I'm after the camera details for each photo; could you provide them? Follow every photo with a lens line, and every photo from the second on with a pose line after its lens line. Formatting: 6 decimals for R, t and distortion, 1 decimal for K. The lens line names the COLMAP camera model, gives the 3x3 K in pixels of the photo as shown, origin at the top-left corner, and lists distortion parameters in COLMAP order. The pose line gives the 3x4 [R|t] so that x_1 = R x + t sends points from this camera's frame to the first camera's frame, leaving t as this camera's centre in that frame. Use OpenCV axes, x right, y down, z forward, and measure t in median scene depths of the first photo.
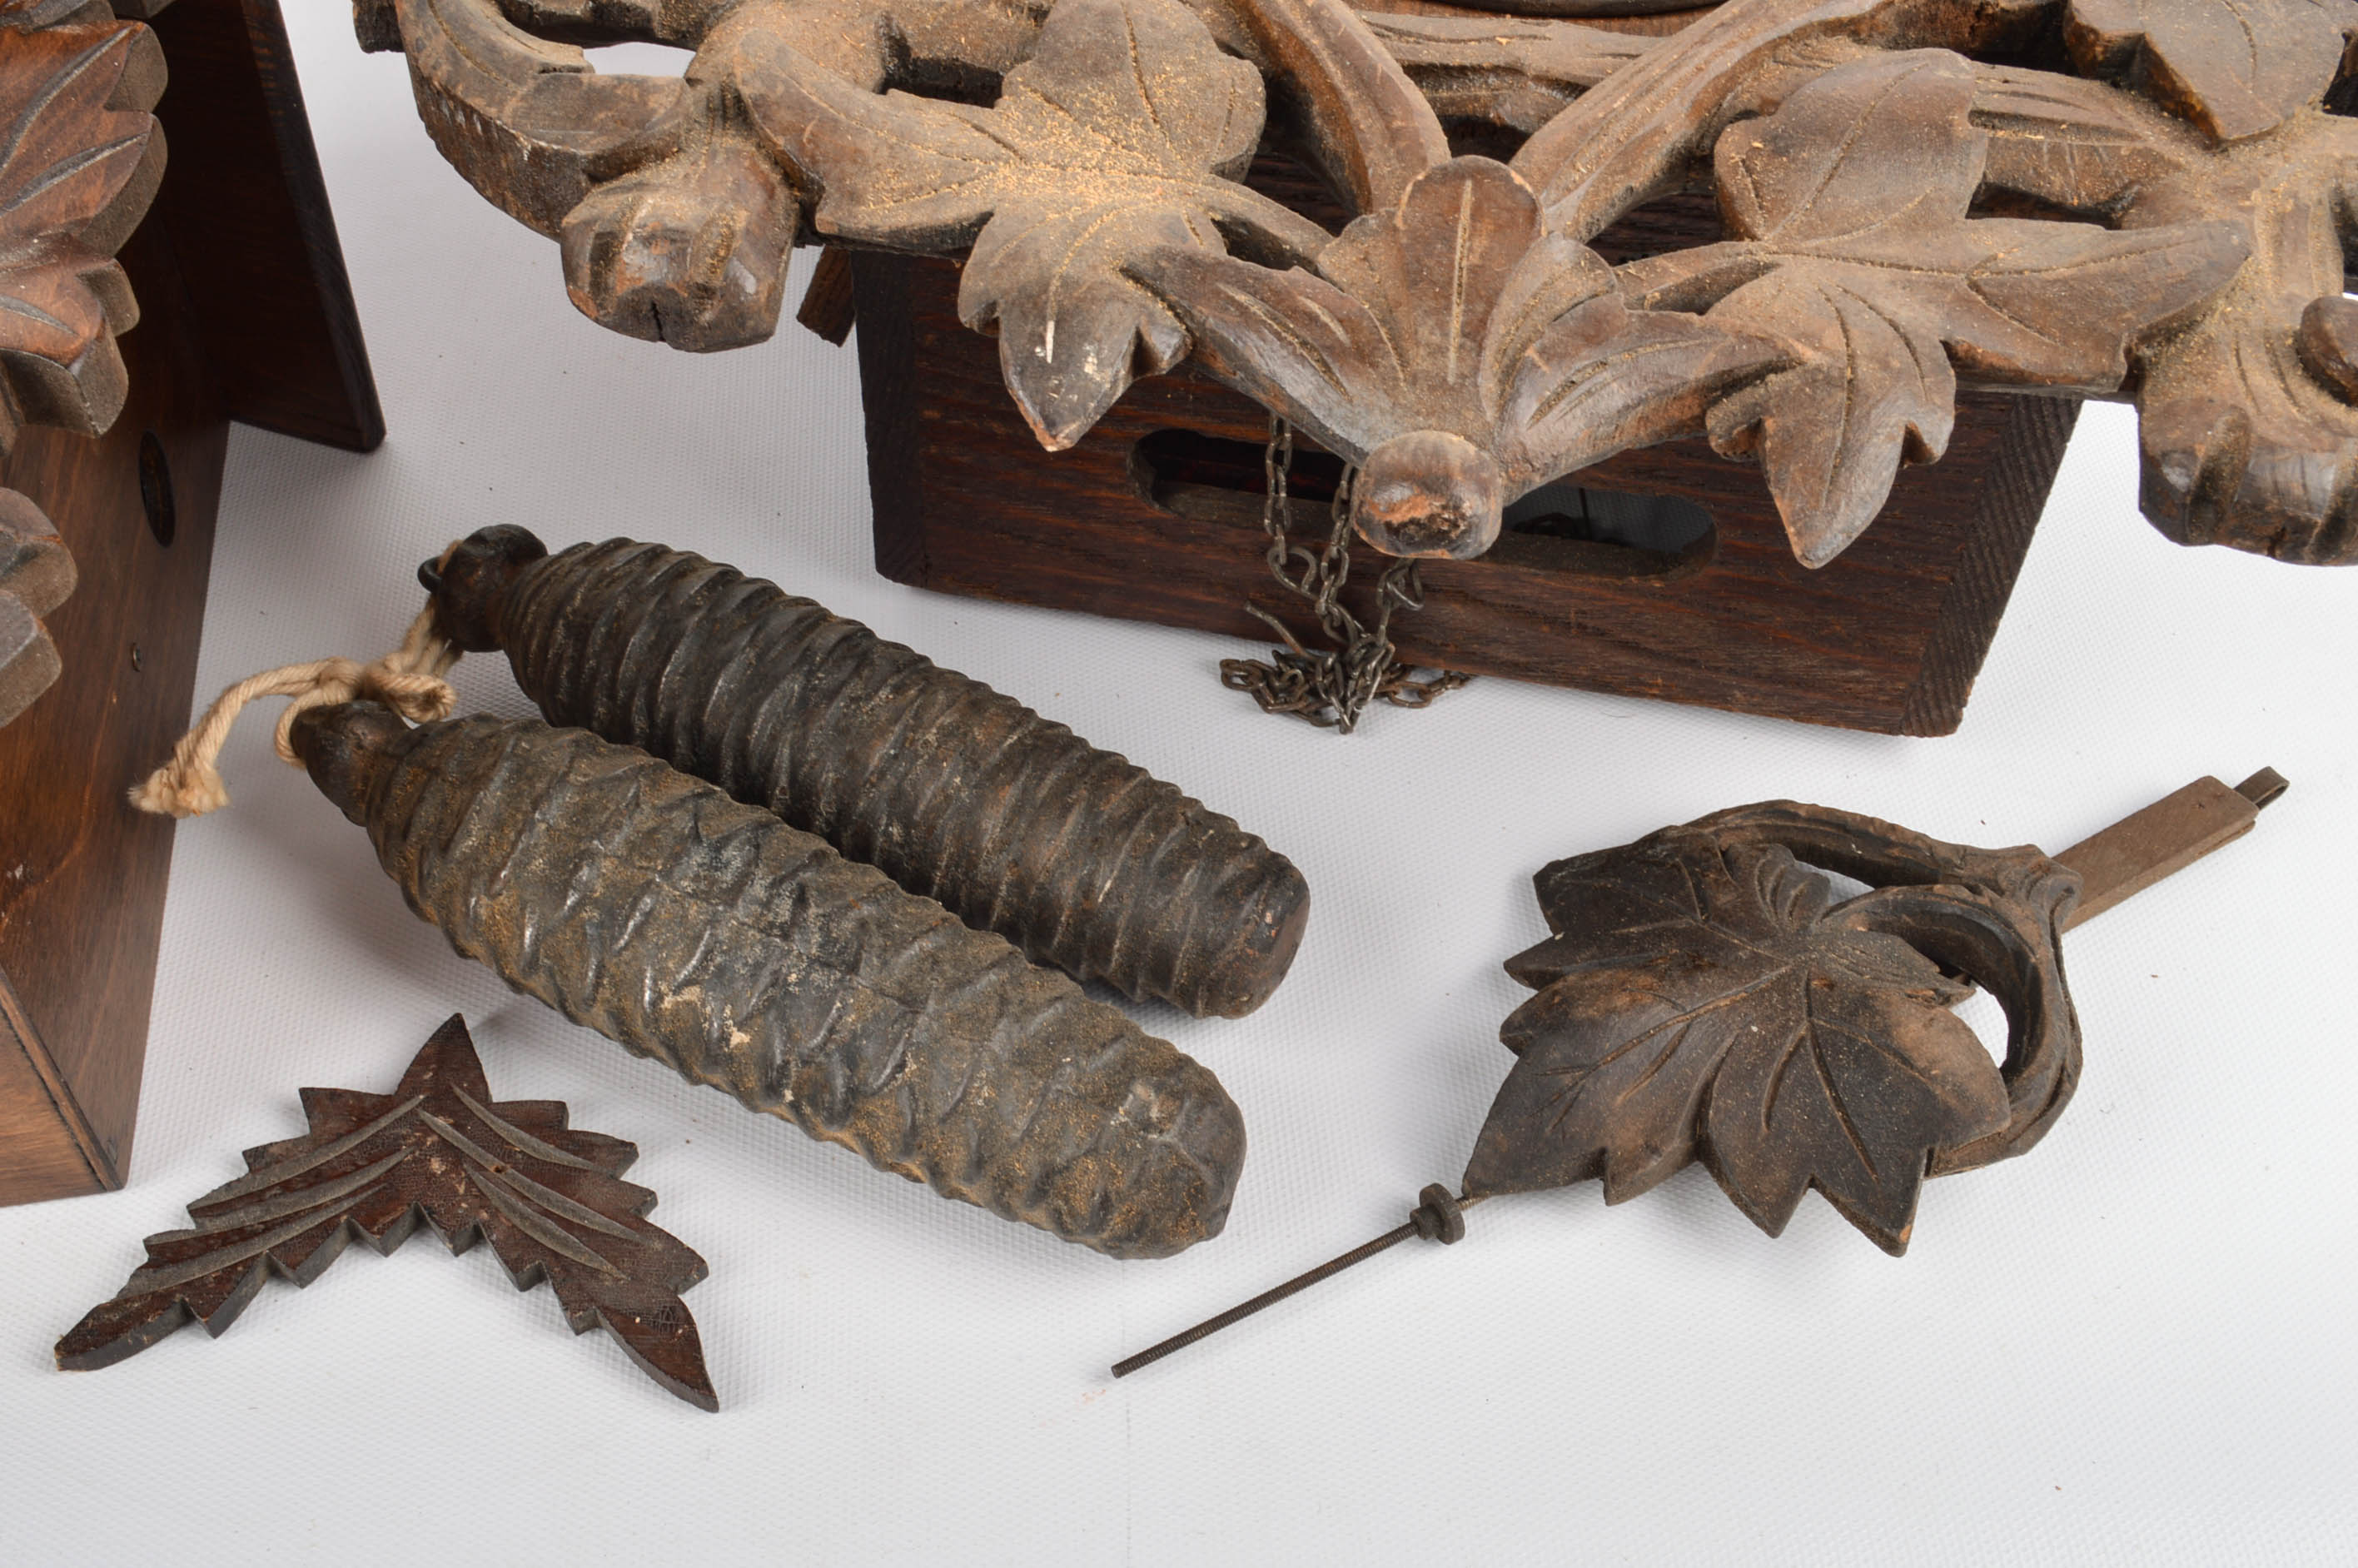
lens RADIAL K [[2608.7, 0, 1030.4], [0, 2608.7, 786.6], [0, 0, 1]] dist [-0.043494, -0.014350]
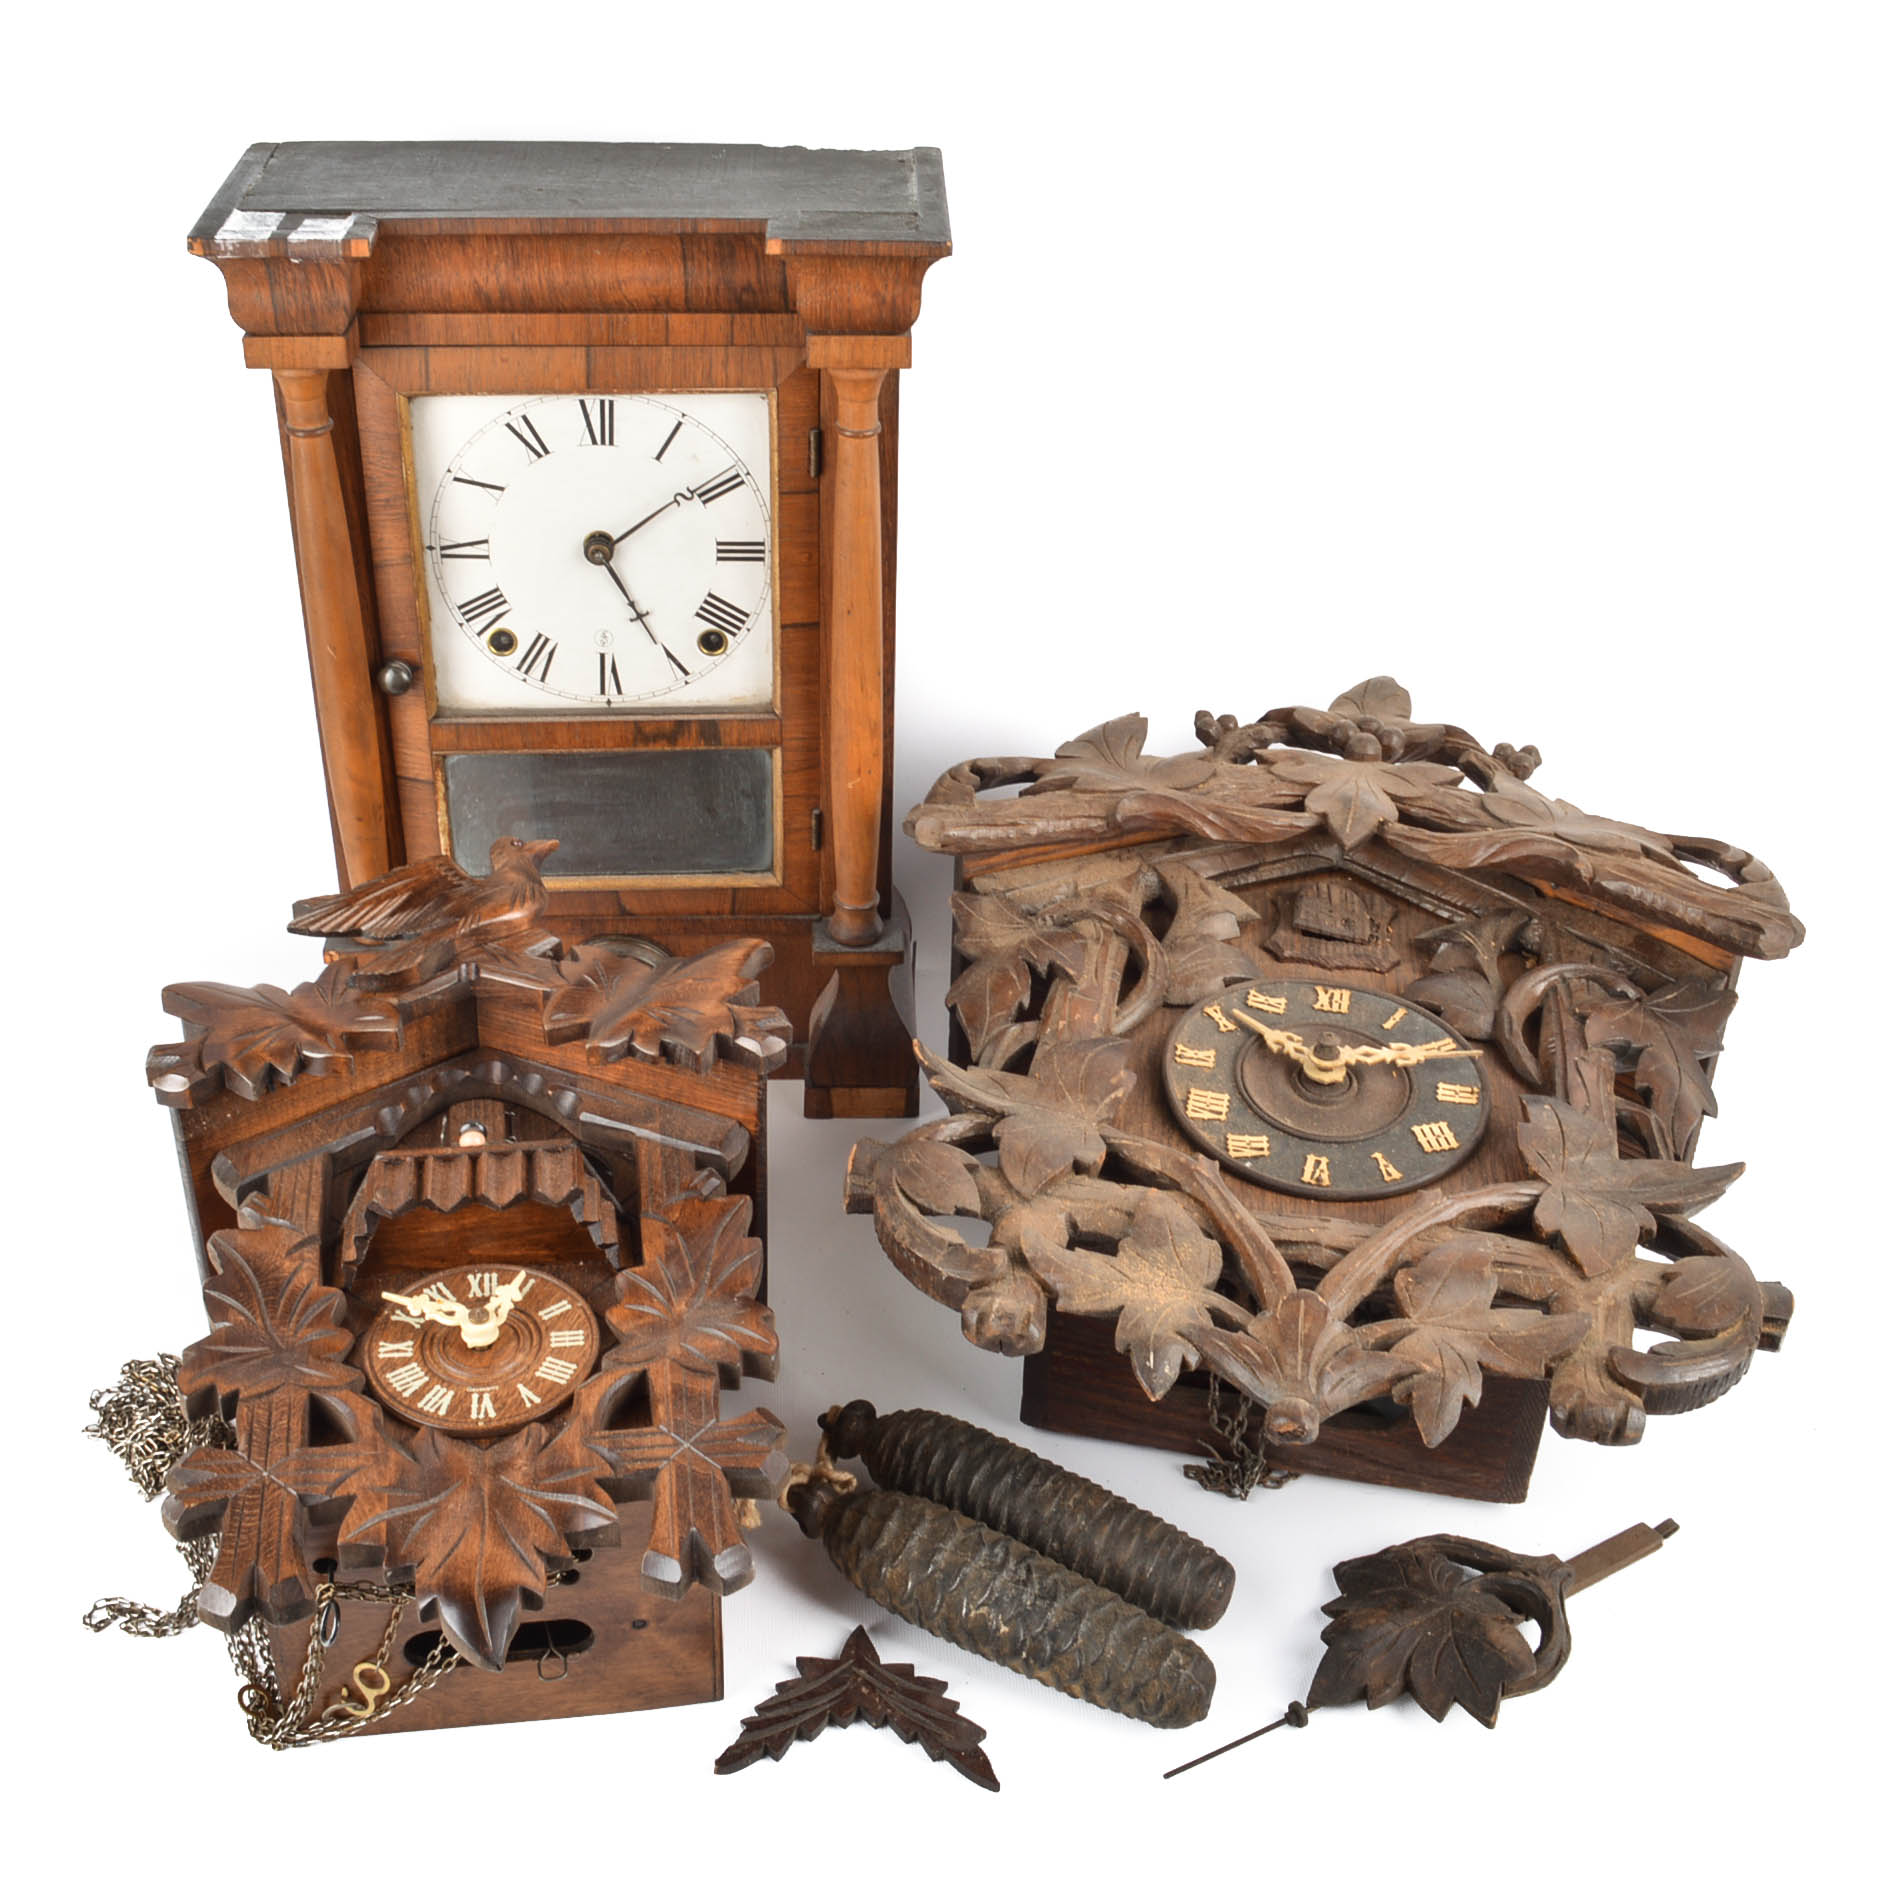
lens RADIAL K [[2427.2, 0, 835.7], [0, 2427.2, 880.8], [0, 0, 1]] dist [-0.083830, -0.005871]
pose [[0.999896, 0.012566, -0.007077, -0.255181], [-0.013958, 0.966650, -0.255720, -0.003162], [0.003628, 0.255792, 0.966725, -1.290504]]
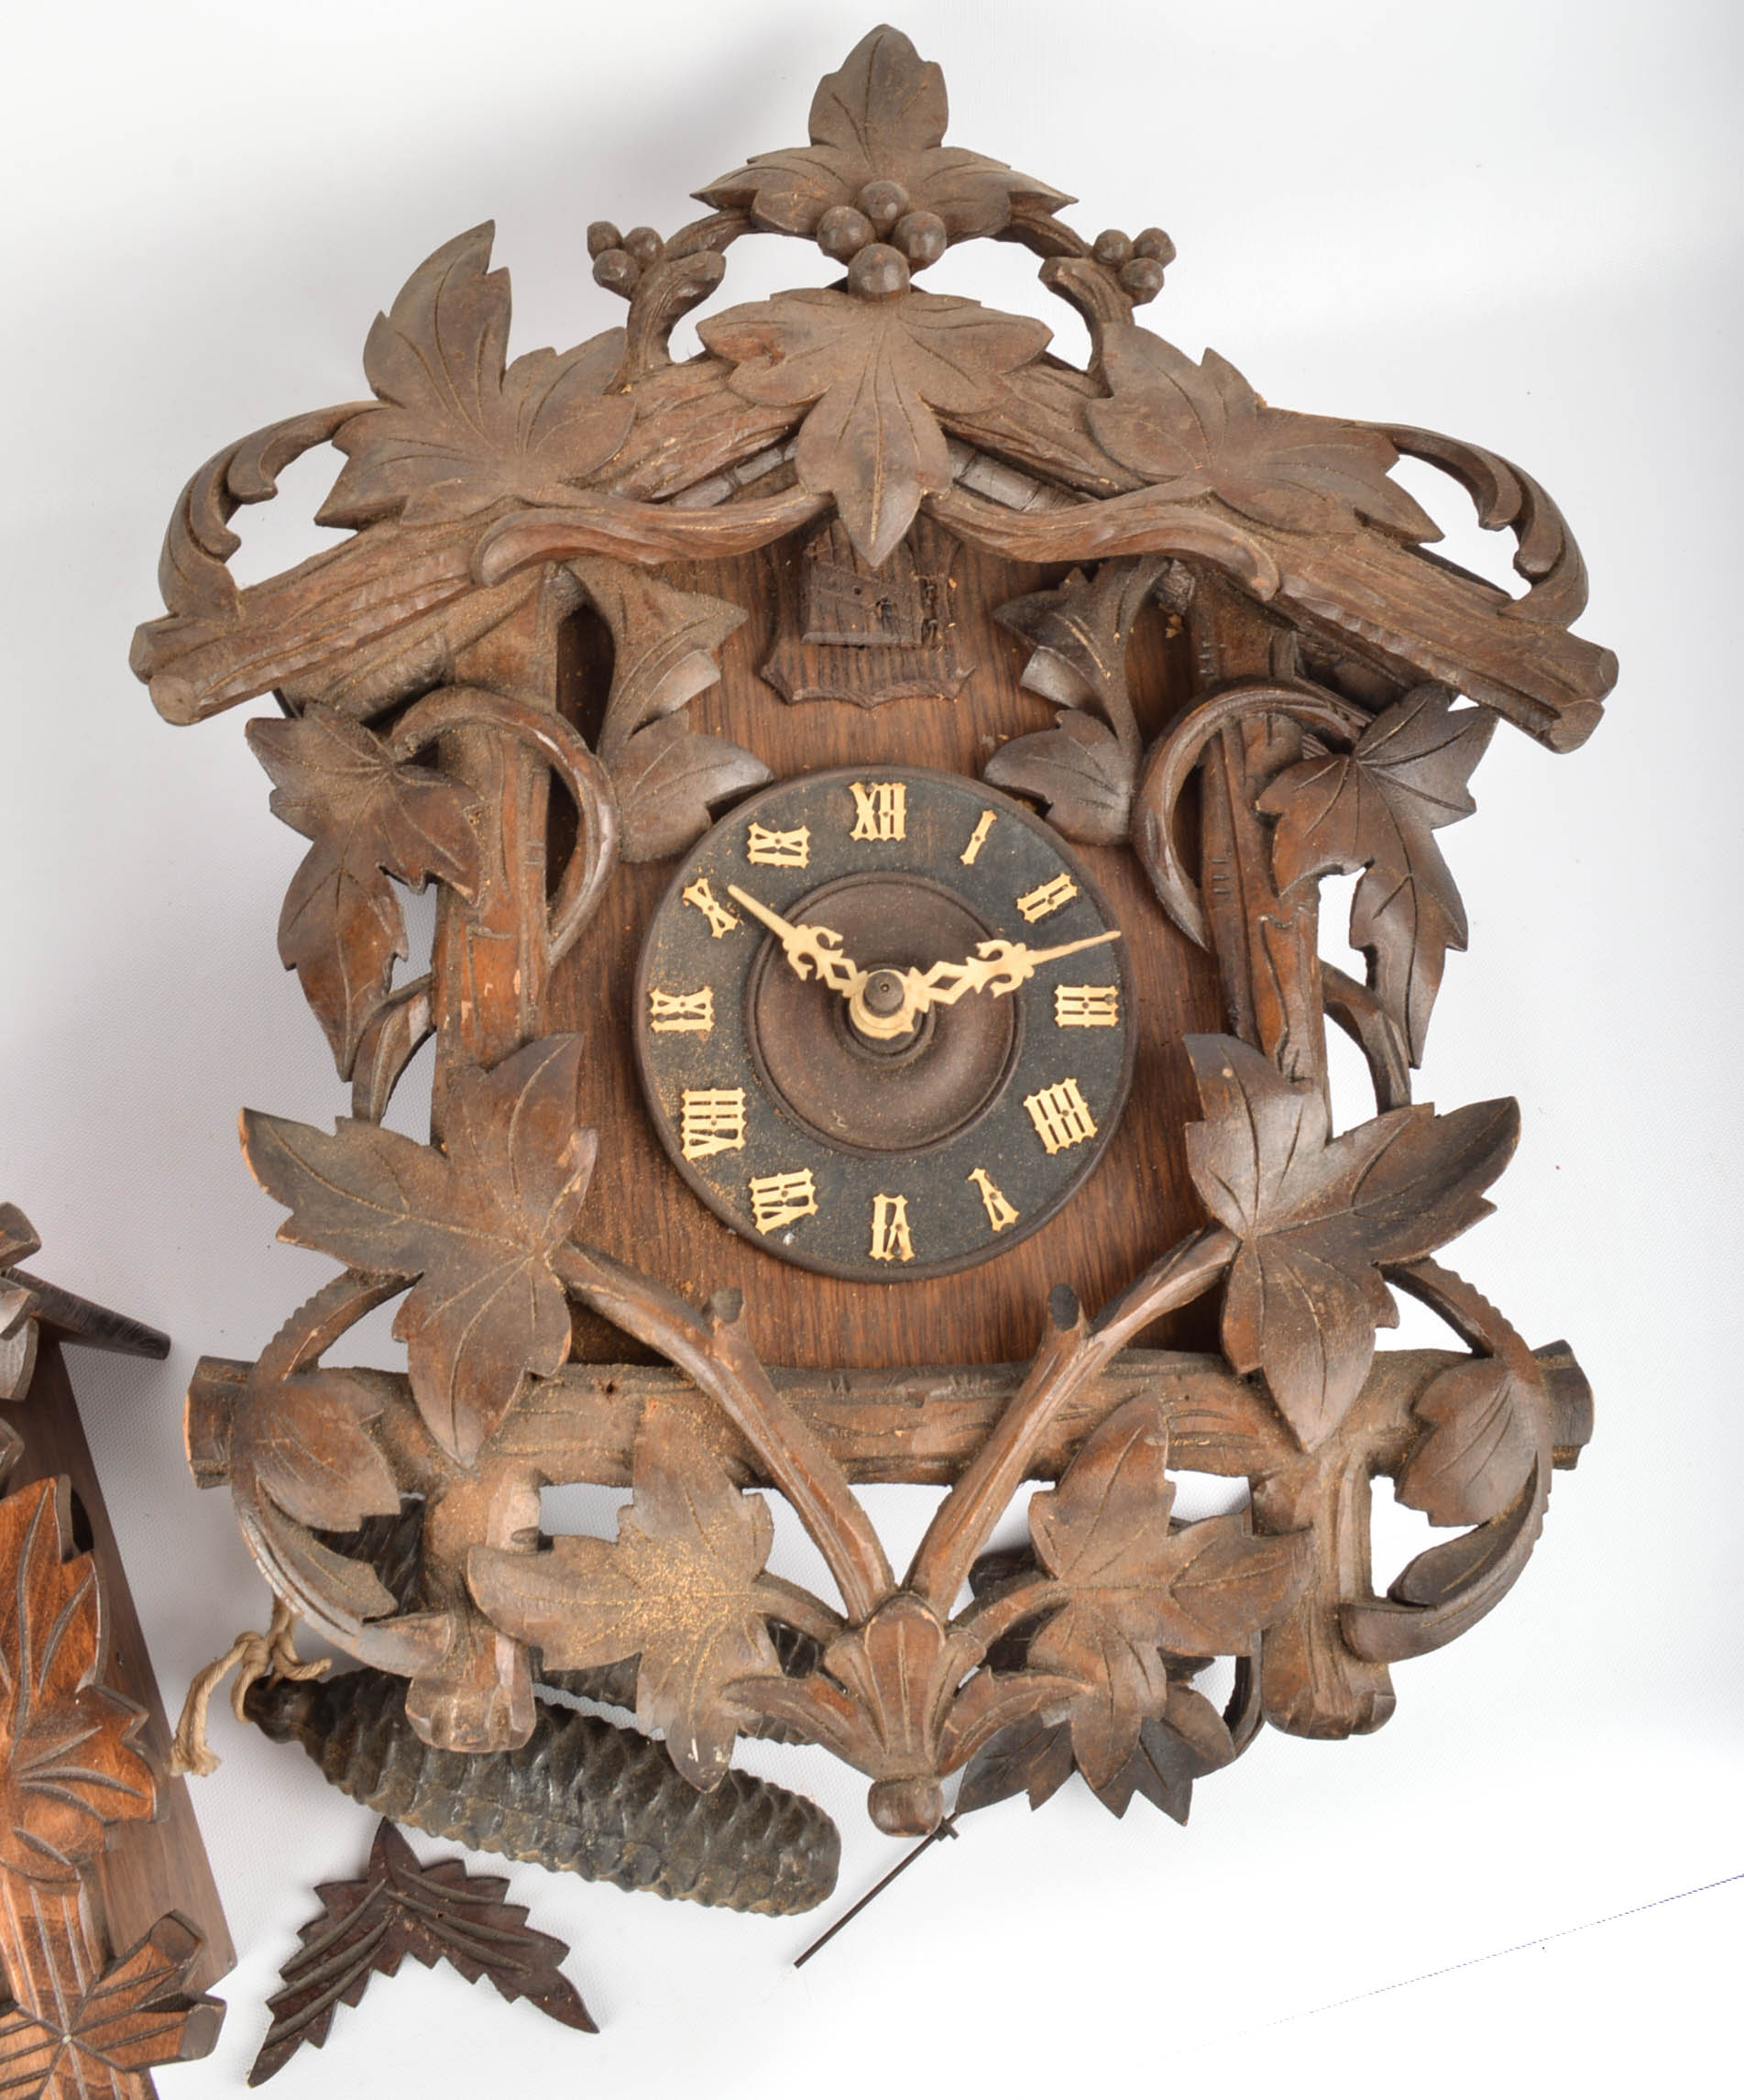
lens RADIAL K [[2232.4, 0, 806.3], [0, 2232.4, 1048.6], [0, 0, 1]] dist [-0.058553, -0.003324]
pose [[0.974652, -0.211081, 0.074147, 0.060698], [0.159441, 0.887836, 0.431656, -1.054556], [-0.156944, -0.408892, 0.898986, -0.190218]]
